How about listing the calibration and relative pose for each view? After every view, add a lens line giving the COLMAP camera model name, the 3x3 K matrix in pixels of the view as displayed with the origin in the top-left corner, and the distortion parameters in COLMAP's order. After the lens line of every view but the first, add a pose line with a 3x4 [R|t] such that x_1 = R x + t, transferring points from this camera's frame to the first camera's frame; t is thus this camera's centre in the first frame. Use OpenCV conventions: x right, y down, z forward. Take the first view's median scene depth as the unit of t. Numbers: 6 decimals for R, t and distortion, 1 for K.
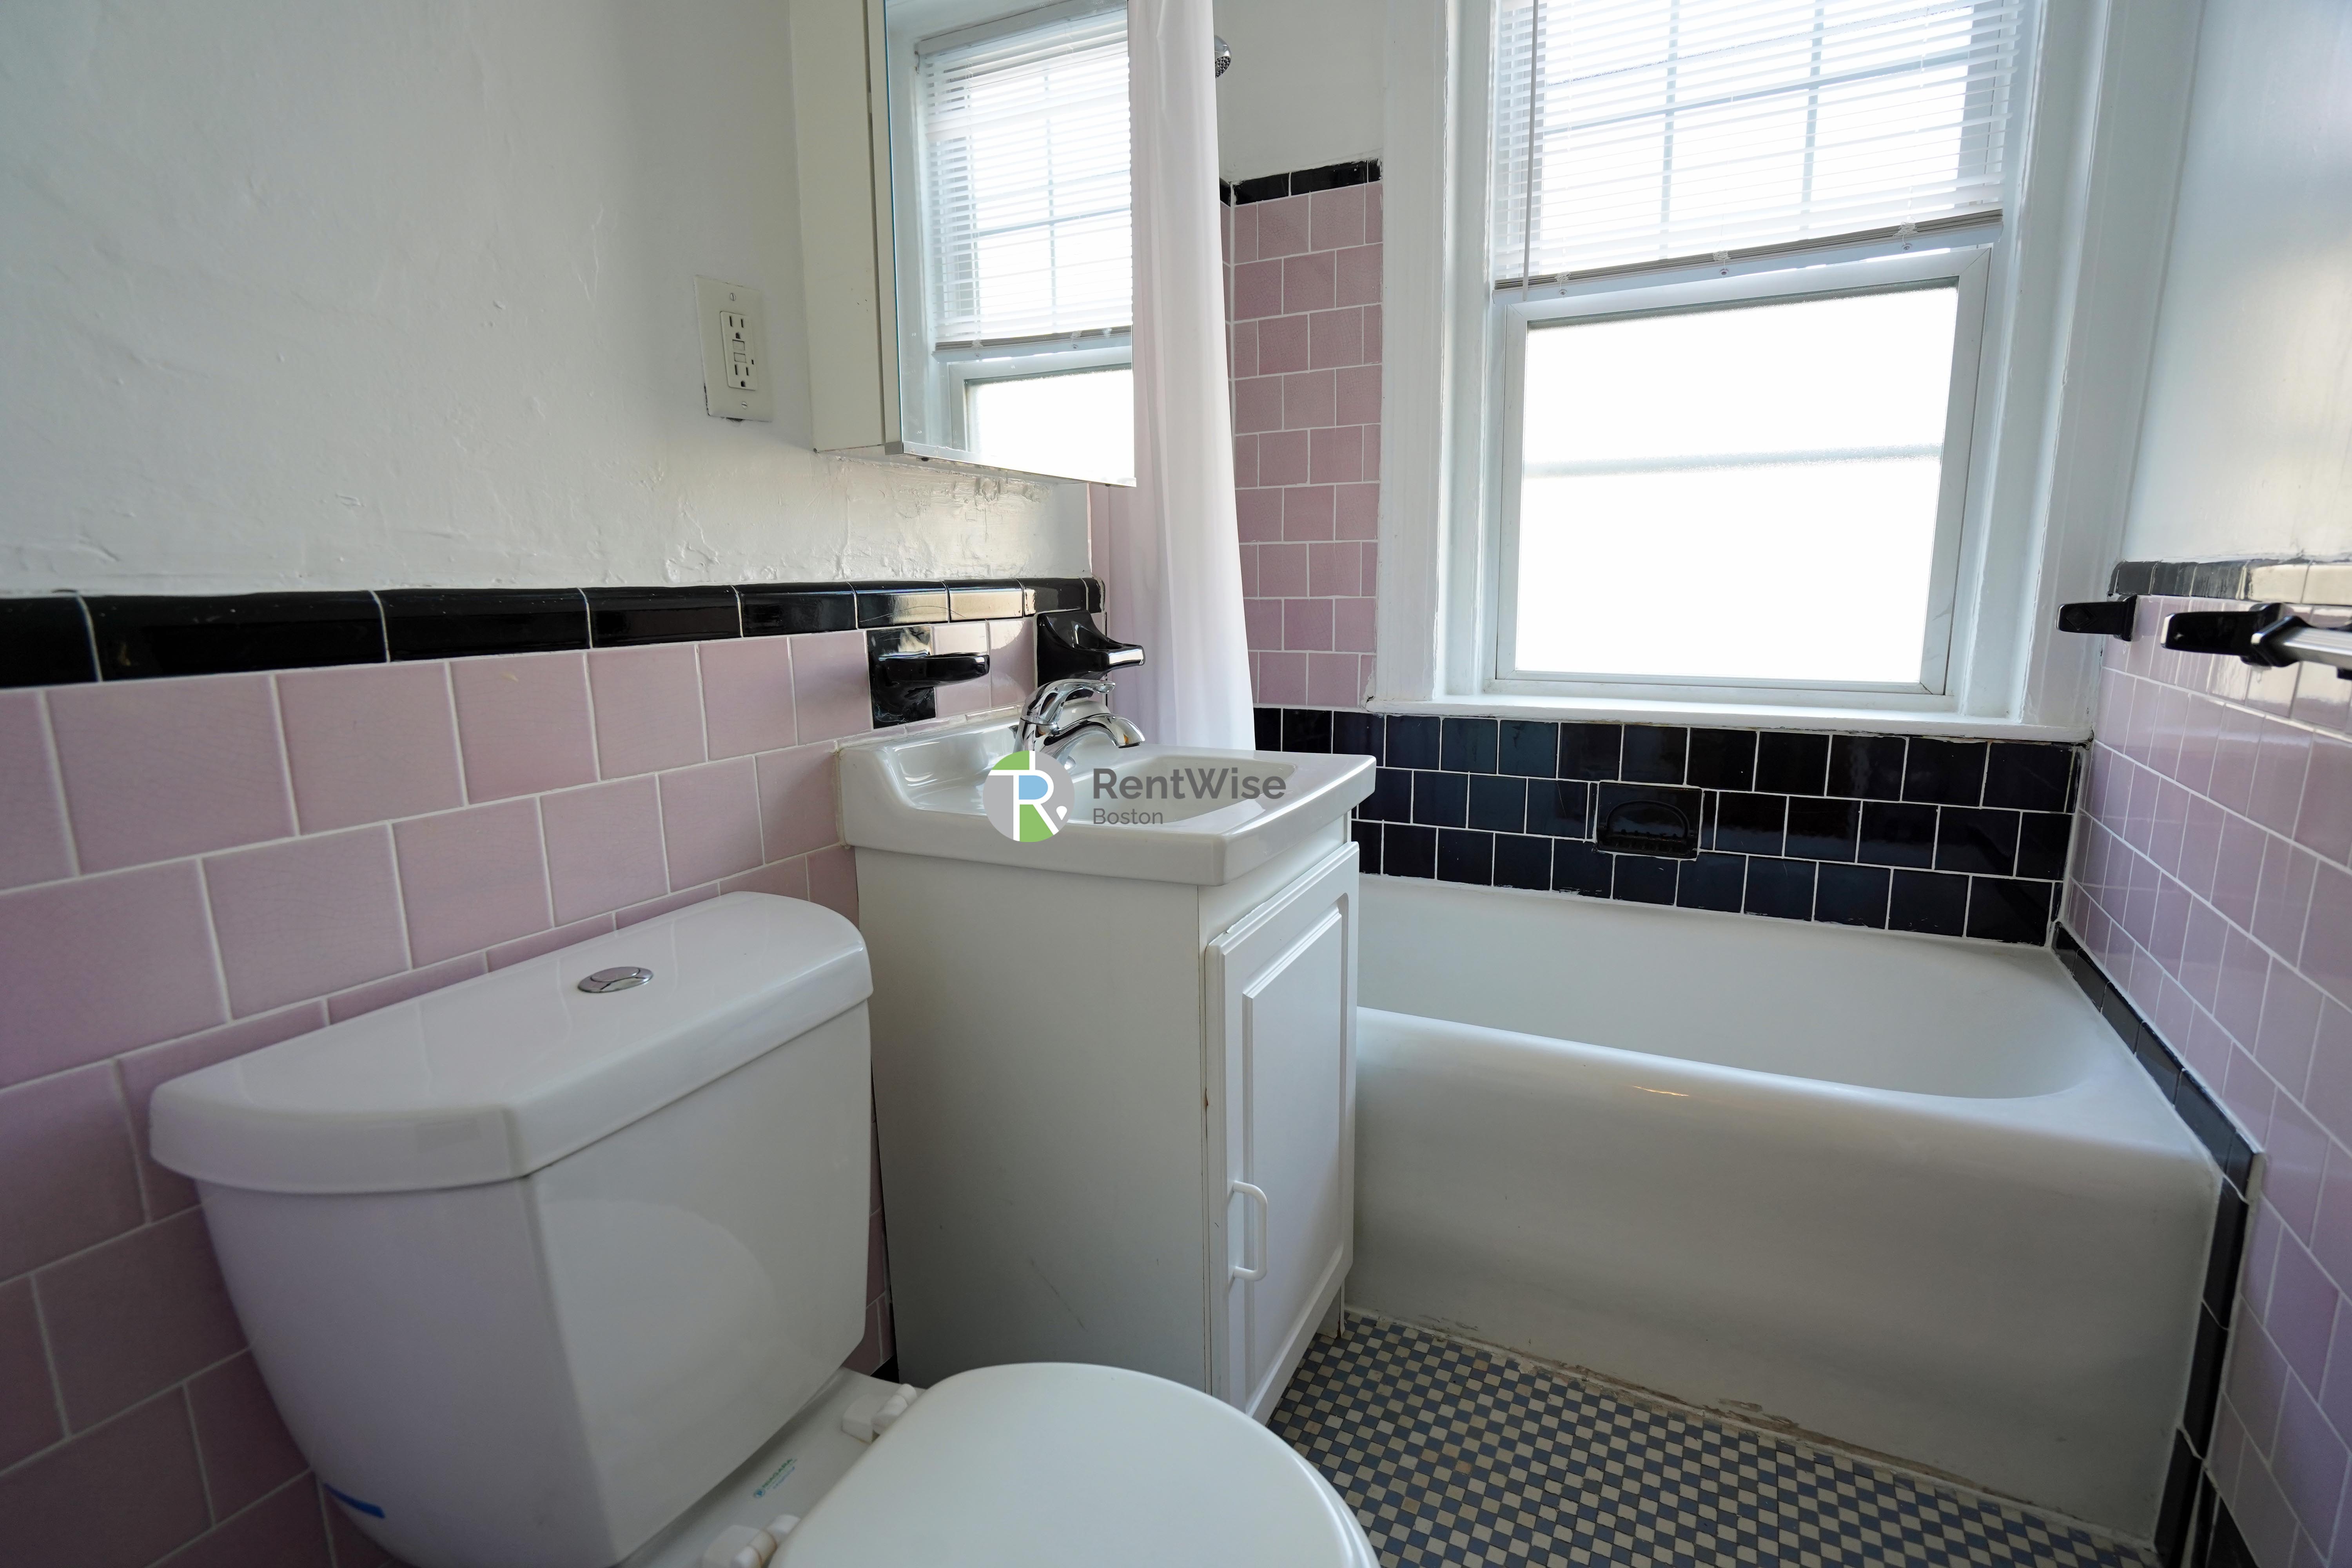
lens RADIAL K [[1105.8, 0, 1171.3], [0, 1105.8, 783.4], [0, 0, 1]] dist [-0.059987, 0.025503]
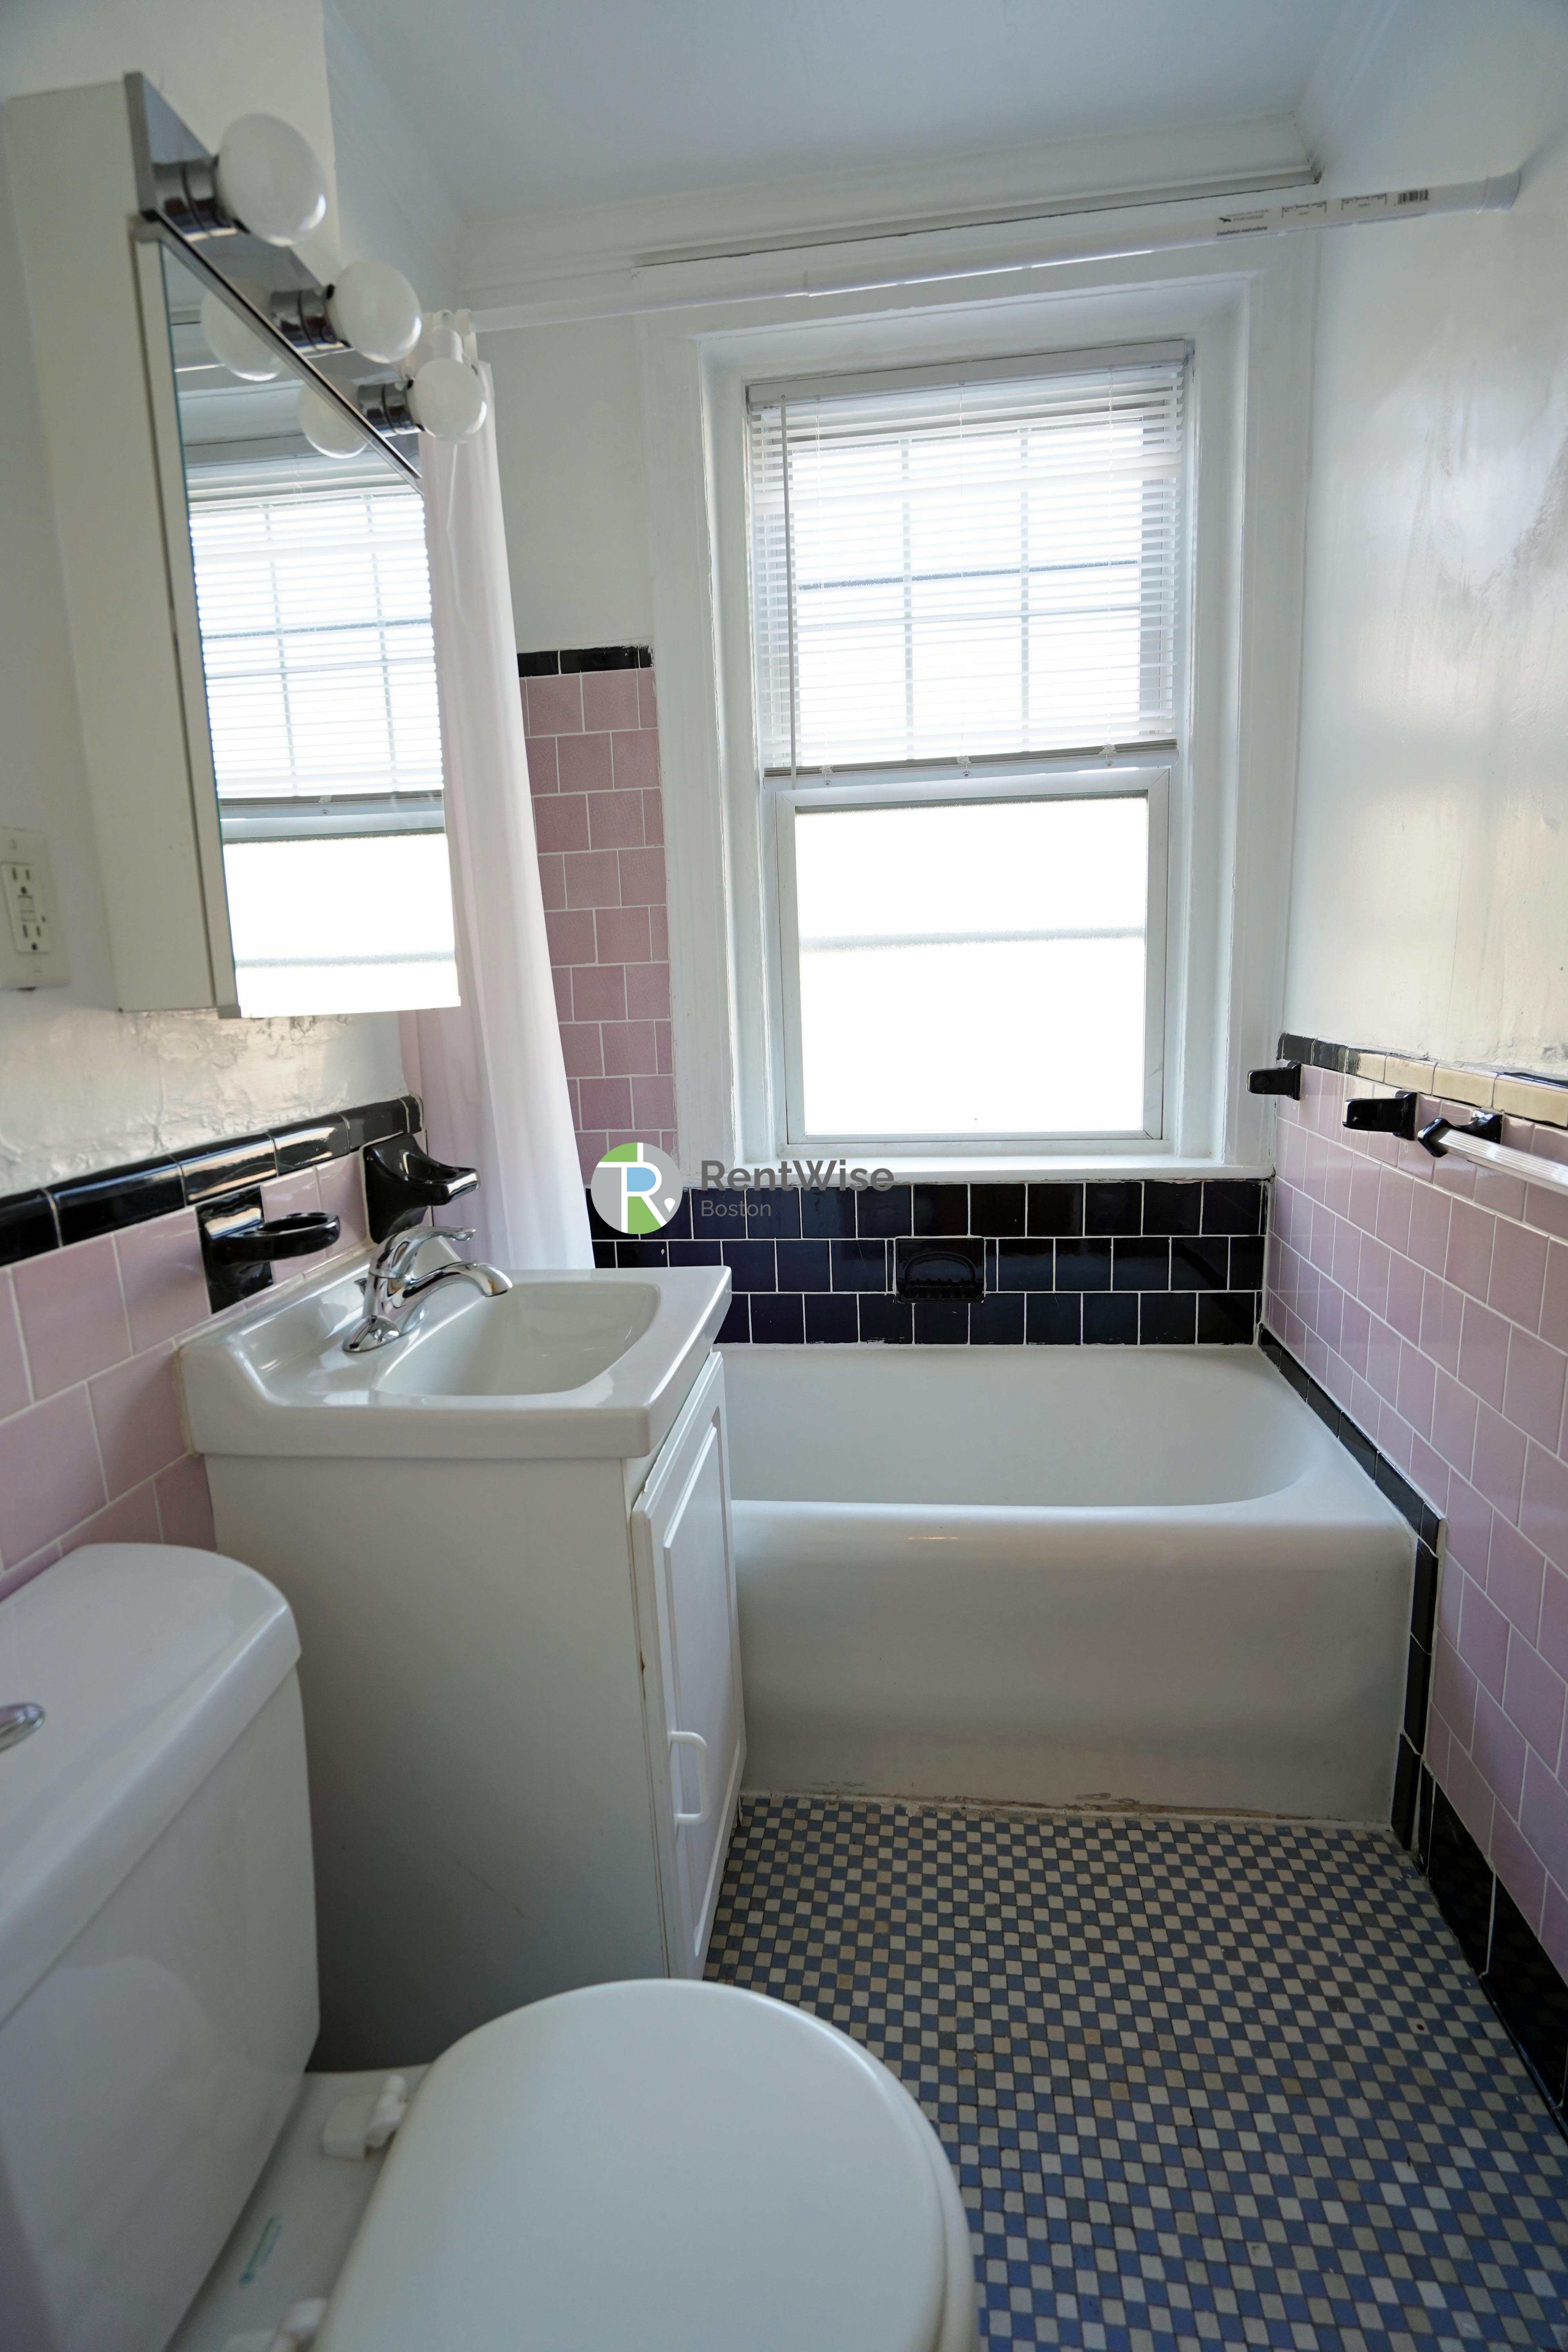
lens RADIAL K [[1105.8, 0, 784.0], [0, 1105.8, 1176.0], [0, 0, 1]] dist [-0.059987, 0.025503]
pose [[0.934576, -0.082504, 0.346064, -0.112757], [0.085211, 0.996335, 0.007414, -0.107043], [-0.345408, 0.022560, 0.938181, 0.017033]]
